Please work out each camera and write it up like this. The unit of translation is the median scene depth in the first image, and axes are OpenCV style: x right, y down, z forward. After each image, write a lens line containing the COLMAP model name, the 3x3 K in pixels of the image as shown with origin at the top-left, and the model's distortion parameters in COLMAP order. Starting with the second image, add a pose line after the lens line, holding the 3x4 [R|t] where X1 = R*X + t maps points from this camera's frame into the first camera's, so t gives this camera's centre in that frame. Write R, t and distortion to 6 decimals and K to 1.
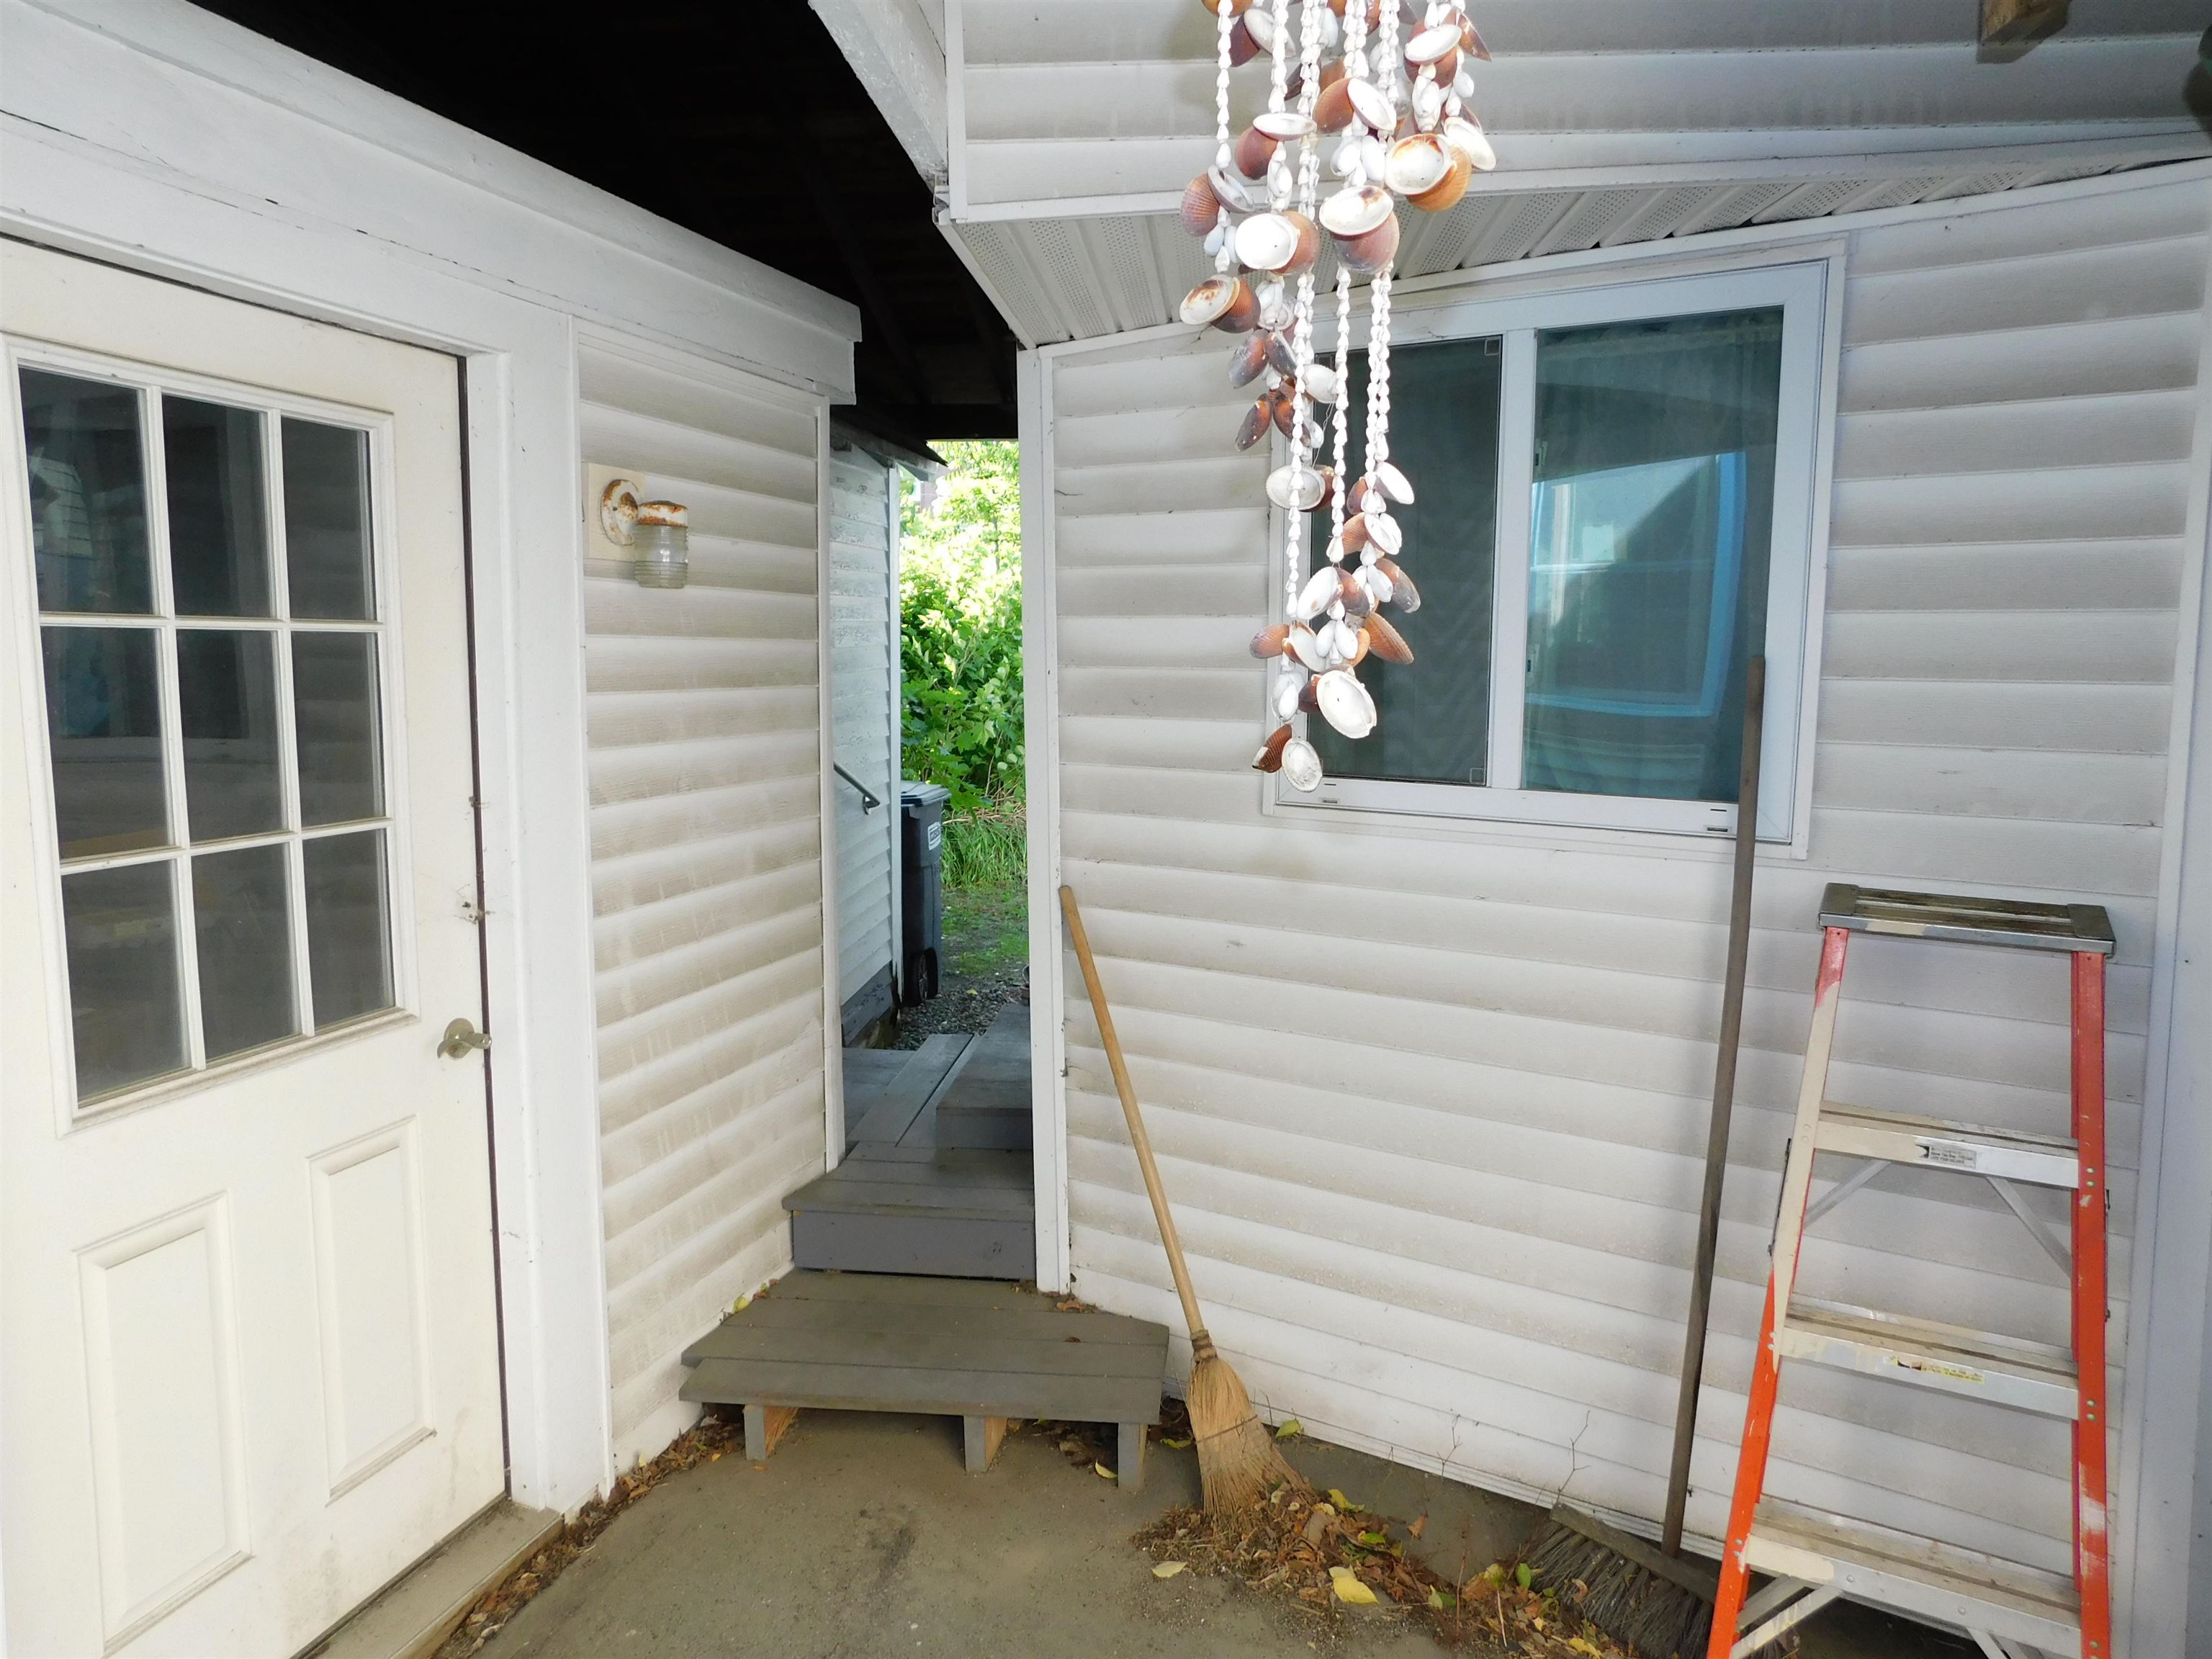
lens RADIAL K [[1477.7, 0, 1118.7], [0, 1477.7, 827.0], [0, 0, 1]] dist [-0.026246, 0.019271]
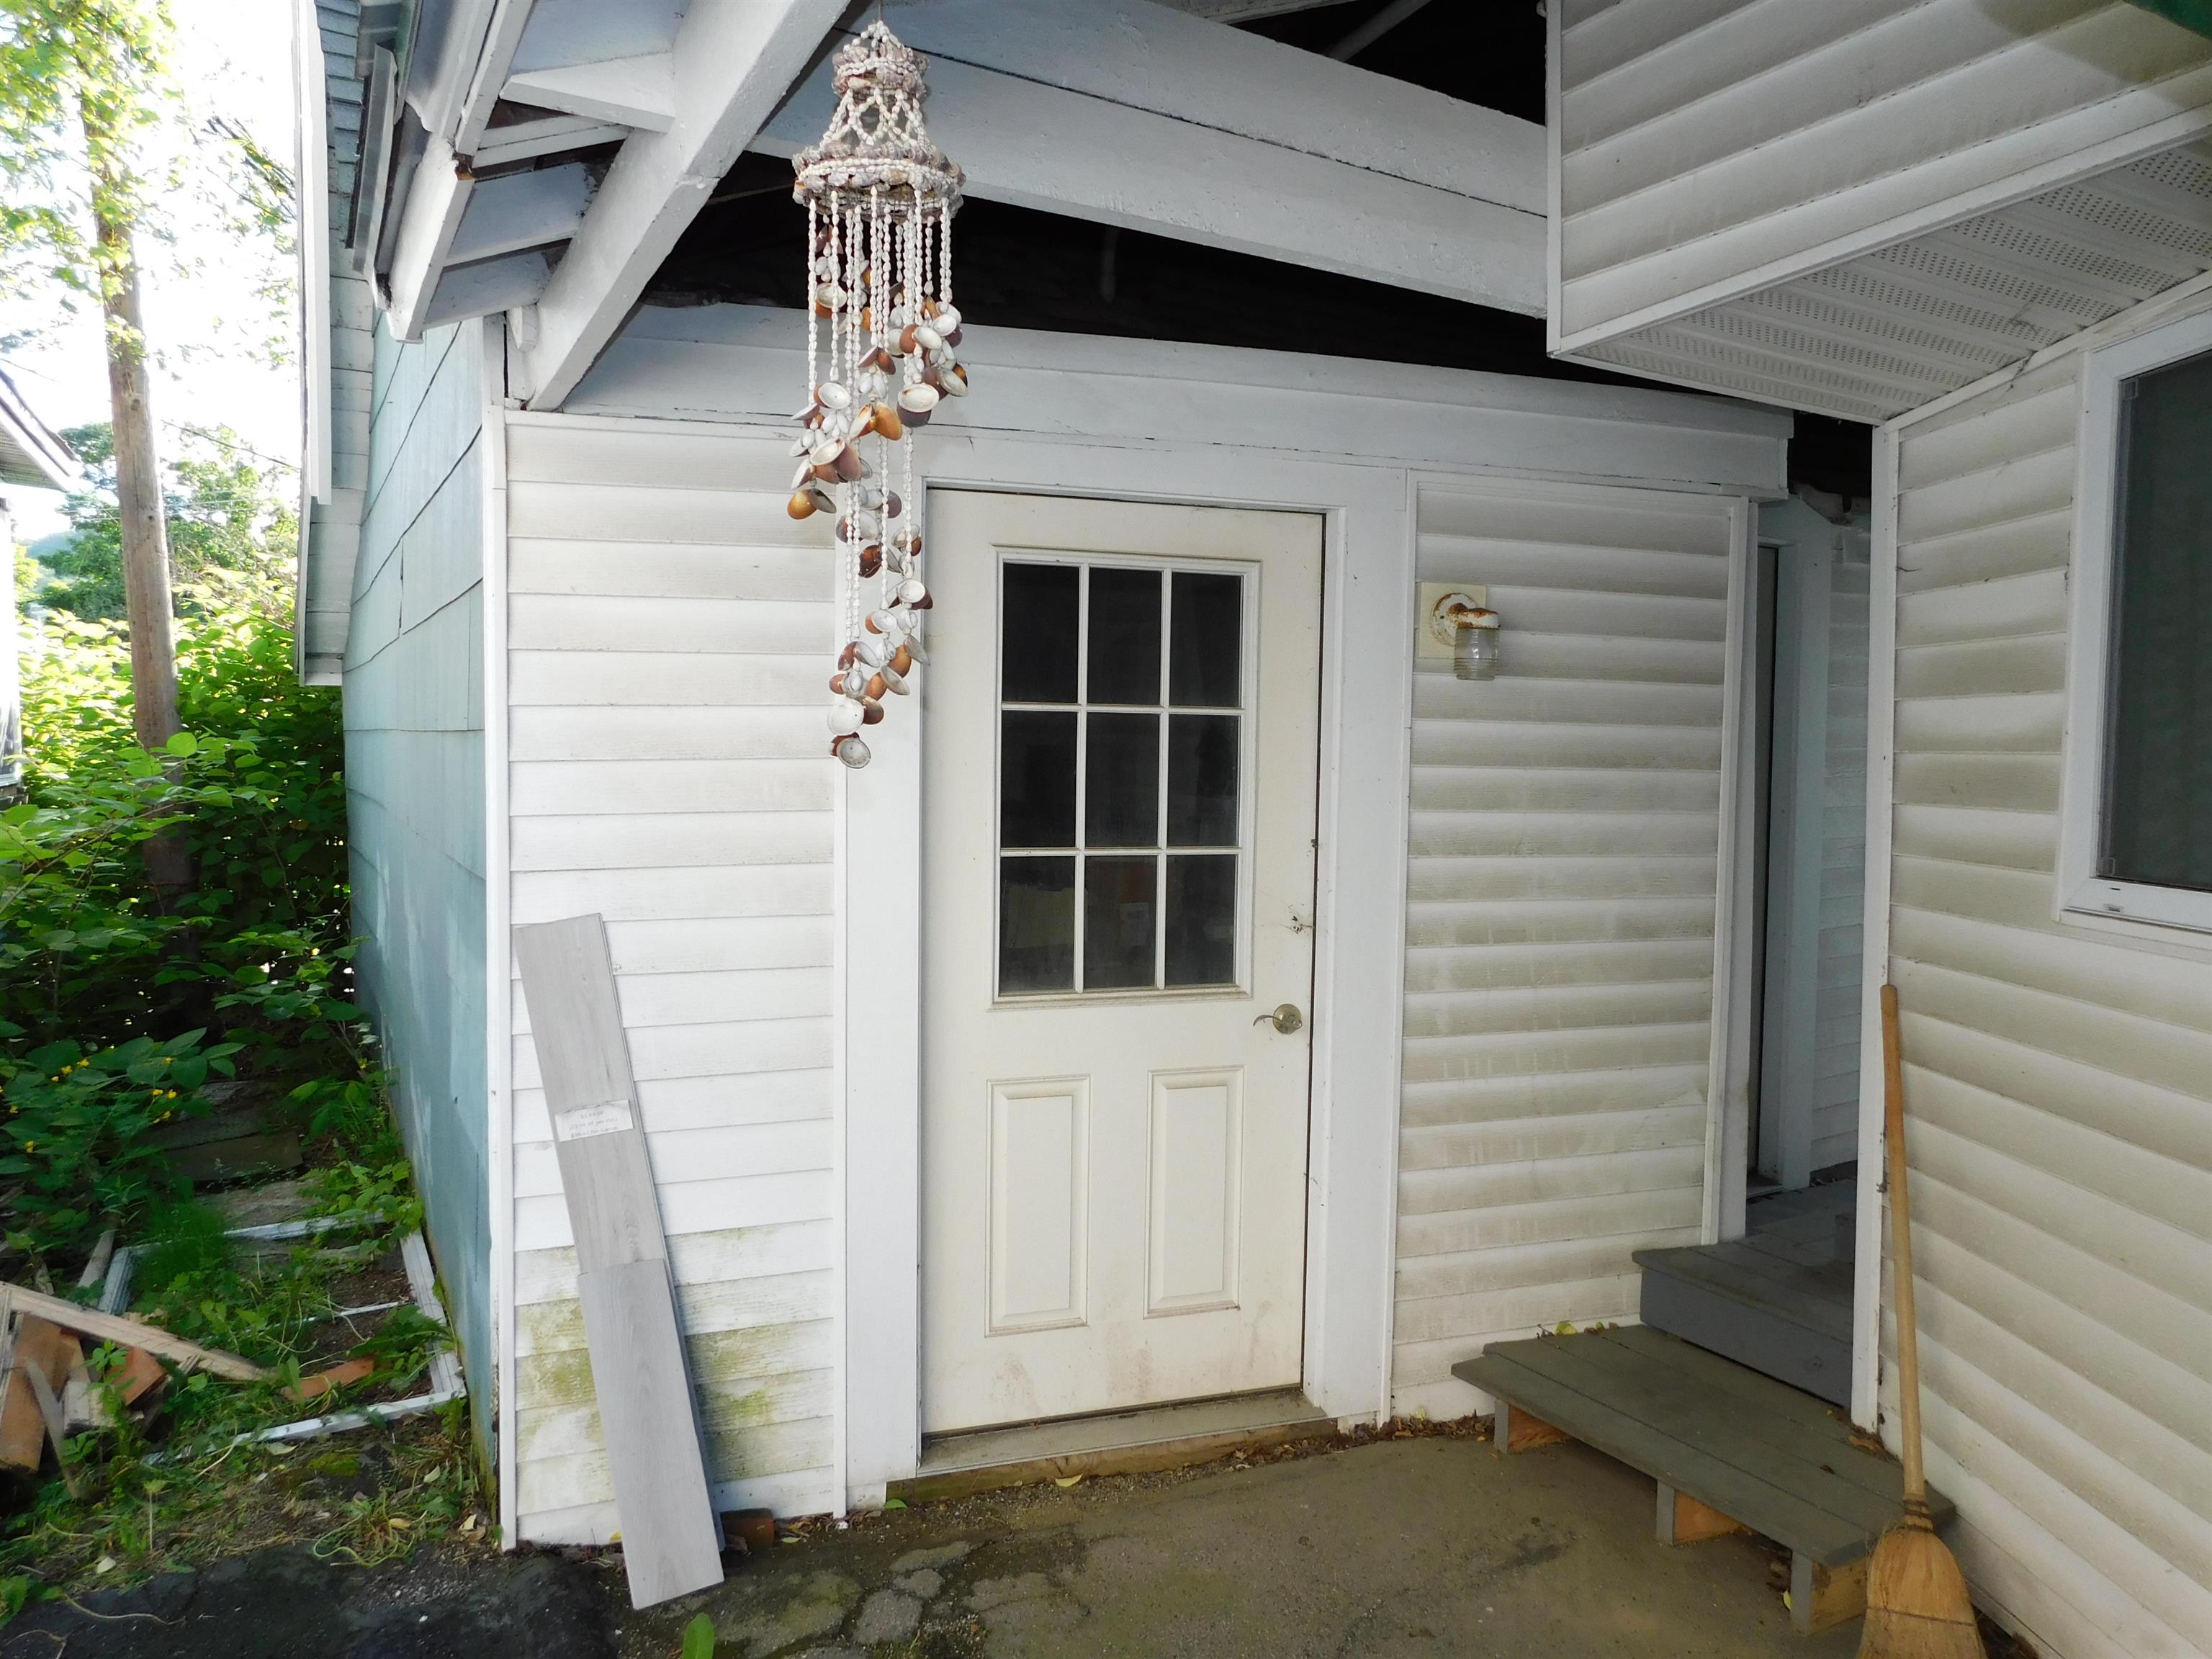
lens RADIAL K [[1477.7, 0, 1128.4], [0, 1477.7, 832.6], [0, 0, 1]] dist [-0.026246, 0.019271]
pose [[0.596602, 0.048691, -0.801059, 0.485497], [-0.106830, 0.994093, -0.019140, 0.015368], [0.795395, 0.096996, 0.598279, 0.063448]]
